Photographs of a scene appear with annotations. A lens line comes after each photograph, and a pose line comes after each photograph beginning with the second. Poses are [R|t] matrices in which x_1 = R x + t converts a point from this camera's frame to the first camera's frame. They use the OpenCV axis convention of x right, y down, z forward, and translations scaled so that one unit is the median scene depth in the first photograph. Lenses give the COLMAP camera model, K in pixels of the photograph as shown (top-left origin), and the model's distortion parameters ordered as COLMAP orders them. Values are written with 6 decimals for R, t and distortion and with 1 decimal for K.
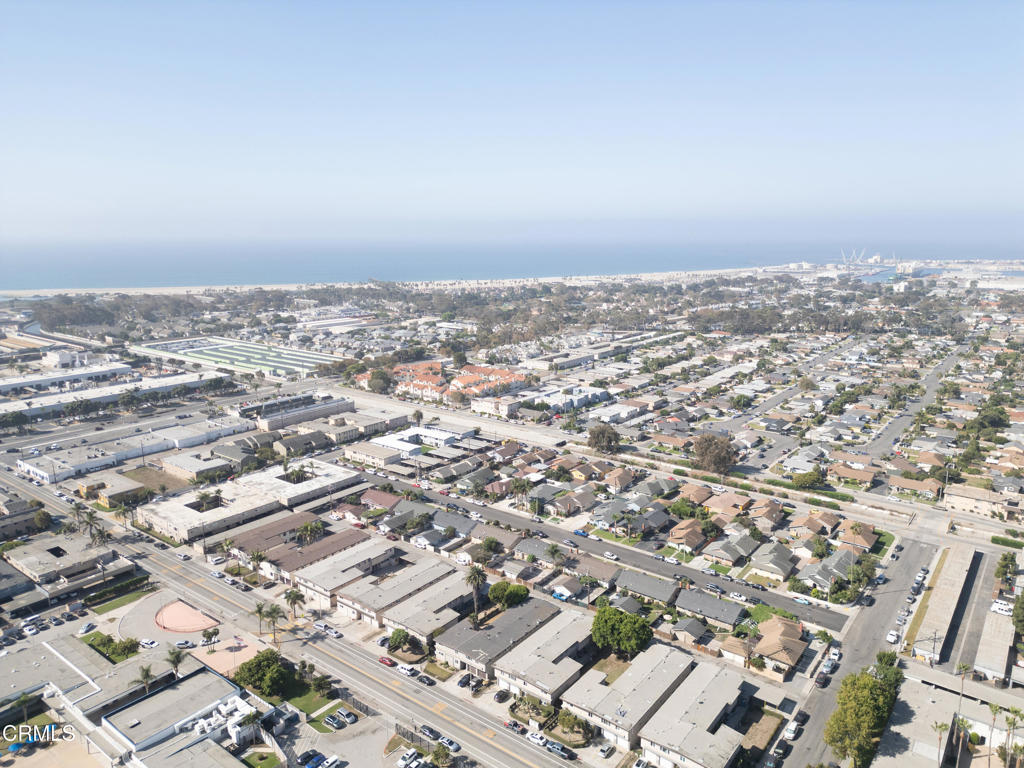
lens RADIAL K [[717.8, 0, 517.6], [0, 717.8, 384.8], [0, 0, 1]] dist [0.086233, -0.084376]
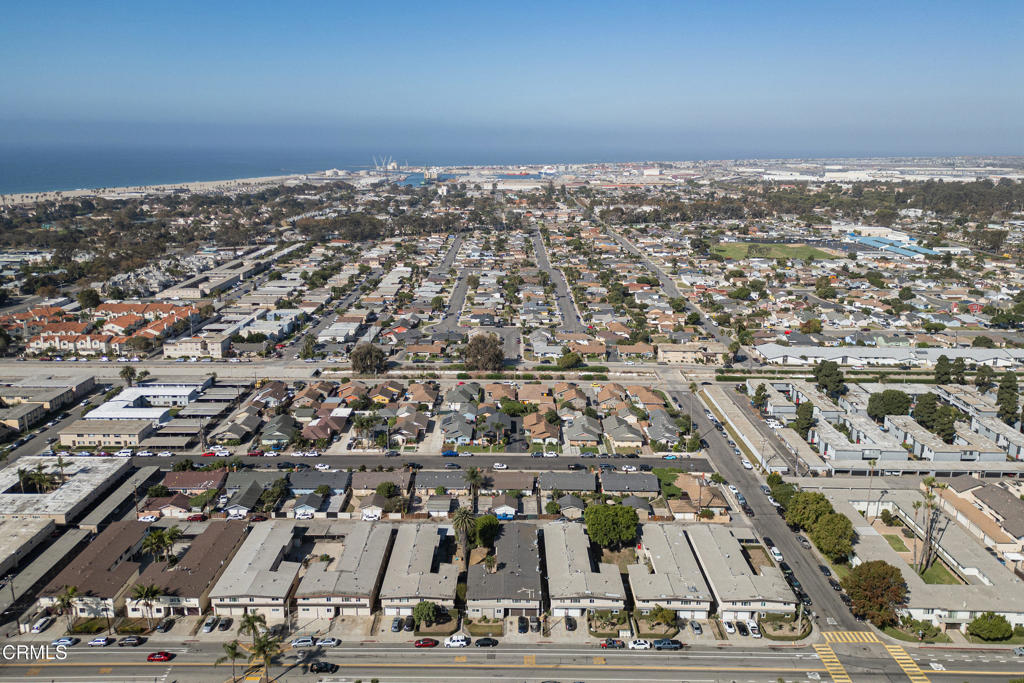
lens RADIAL K [[718.8, 0, 511.1], [0, 718.8, 324.4], [0, 0, 1]] dist [0.083529, -0.083795]
pose [[0.797143, -0.146704, 0.585697, -0.401429], [0.121592, 0.989164, 0.082274, -0.036007], [-0.591421, 0.005632, 0.806344, 0.180842]]
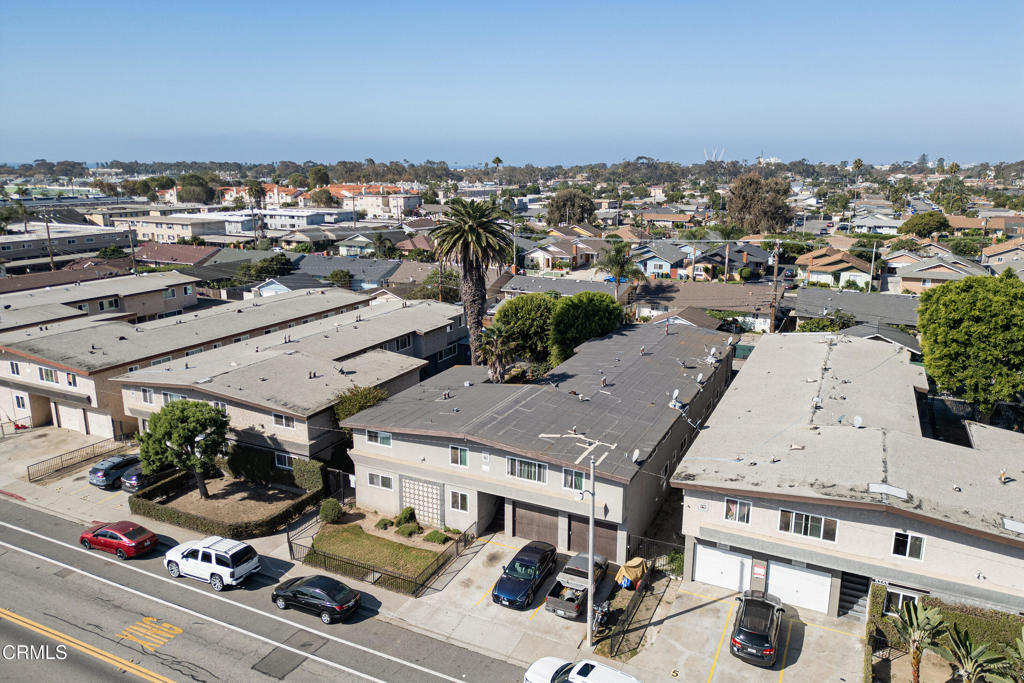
lens RADIAL K [[718.8, 0, 511.1], [0, 718.8, 324.4], [0, 0, 1]] dist [0.083529, -0.083795]
pose [[0.981120, -0.046964, 0.187612, -0.077435], [0.045547, 0.998892, 0.011860, 0.235771], [-0.187961, -0.003091, 0.982172, 0.565737]]
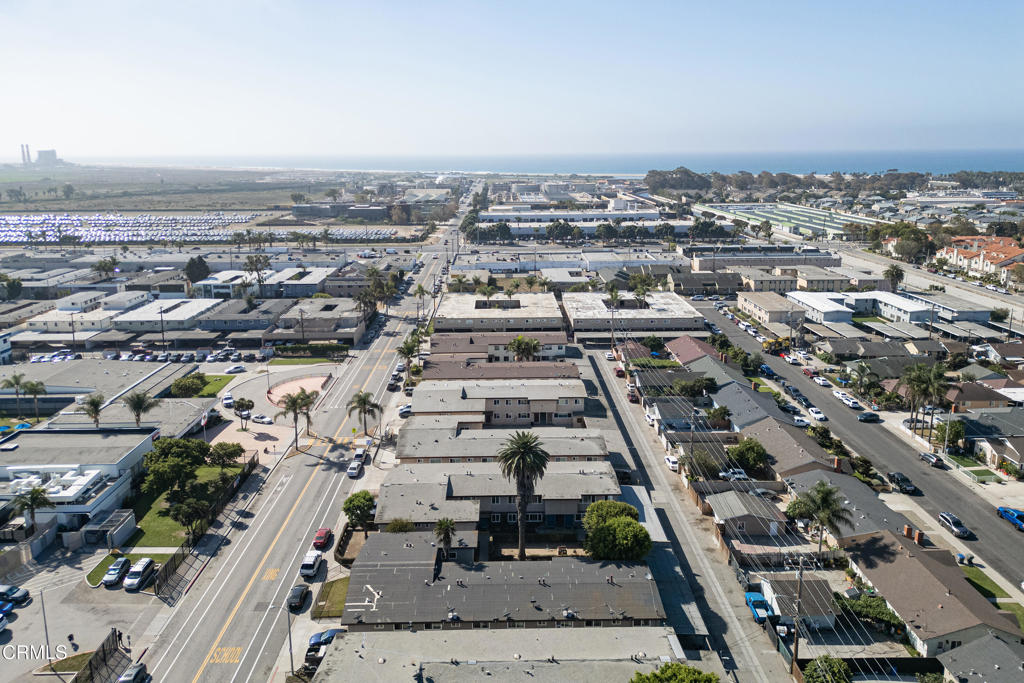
lens RADIAL K [[719.1, 0, 514.0], [0, 719.1, 294.8], [0, 0, 1]] dist [0.083583, -0.084961]
pose [[0.616777, 0.145748, -0.773527, 0.218814], [-0.154837, 0.985973, 0.062316, 0.108513], [0.771759, 0.081335, 0.630693, 0.553219]]
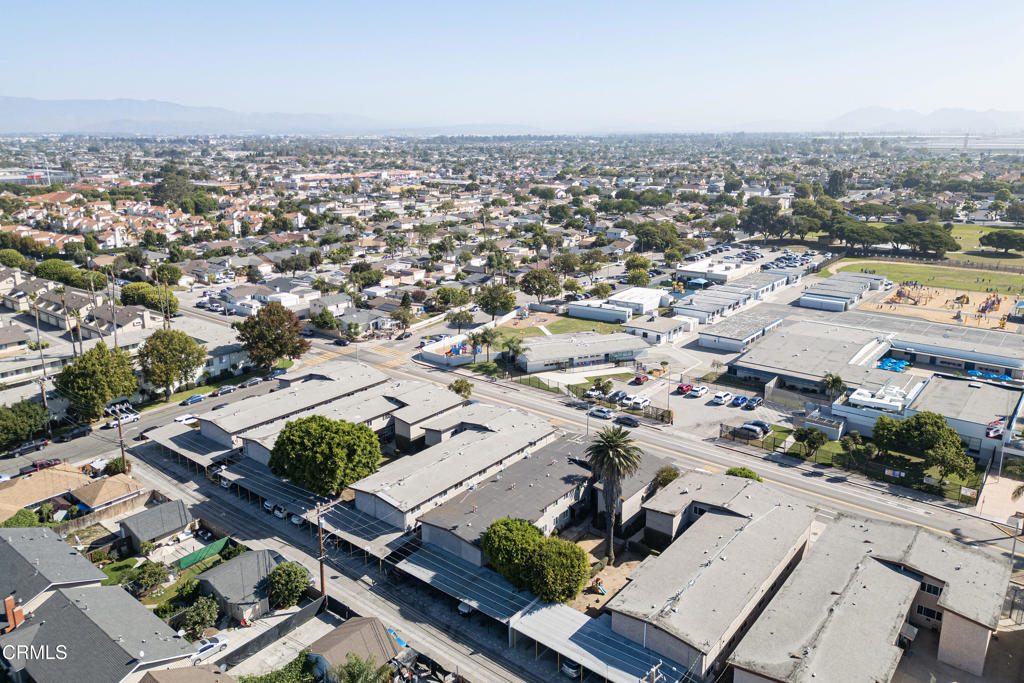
lens RADIAL K [[721.9, 0, 509.8], [0, 721.9, 330.1], [0, 0, 1]] dist [0.086109, -0.086472]
pose [[-0.999391, -0.008914, 0.033732, -0.008955], [0.007764, 0.885759, 0.464080, 0.002013], [-0.034015, 0.464060, -0.885151, 1.064847]]
